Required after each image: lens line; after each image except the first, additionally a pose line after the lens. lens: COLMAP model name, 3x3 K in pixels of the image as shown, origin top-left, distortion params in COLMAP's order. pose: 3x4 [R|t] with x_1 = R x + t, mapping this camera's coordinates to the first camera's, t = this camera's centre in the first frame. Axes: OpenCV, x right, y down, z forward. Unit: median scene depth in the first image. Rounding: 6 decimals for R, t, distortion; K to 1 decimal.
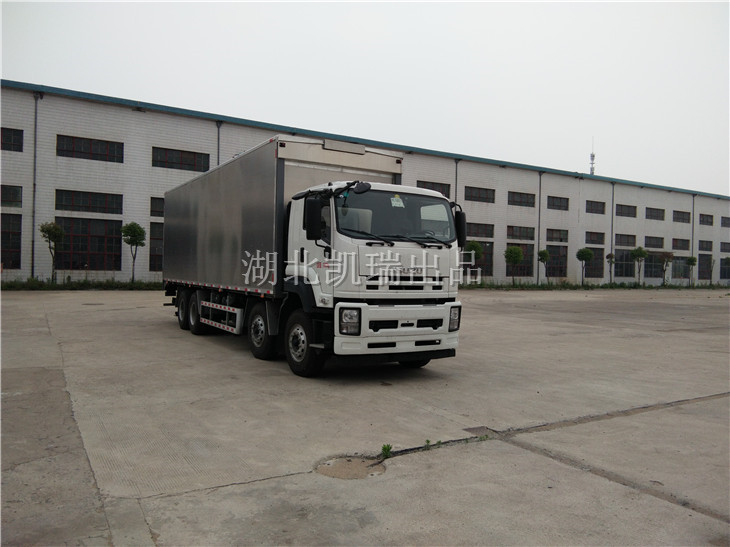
lens RADIAL K [[538.2, 0, 365.0], [0, 538.2, 273.5], [0, 0, 1]] dist [0.044786, -0.002193]
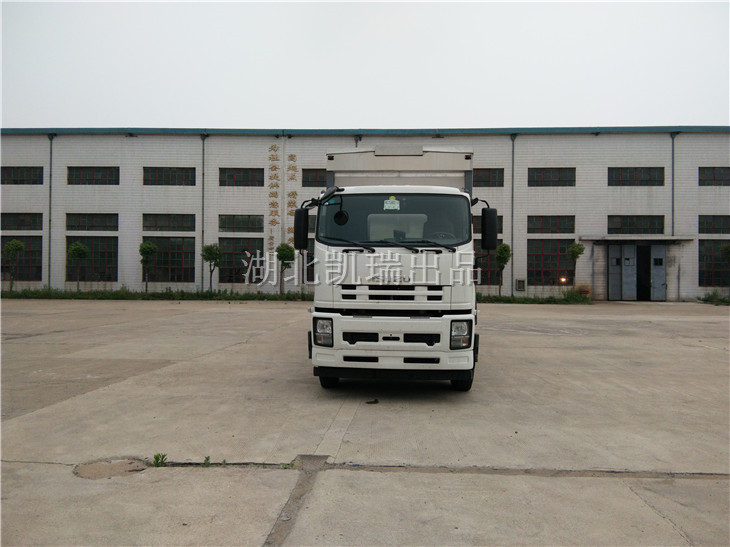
lens RADIAL K [[538.2, 0, 365.0], [0, 538.2, 273.5], [0, 0, 1]] dist [0.044786, -0.002193]
pose [[0.843619, -0.018044, -0.536639, 0.858790], [0.004610, 0.999642, -0.026365, 0.013809], [0.536922, 0.019768, 0.843400, 0.500305]]
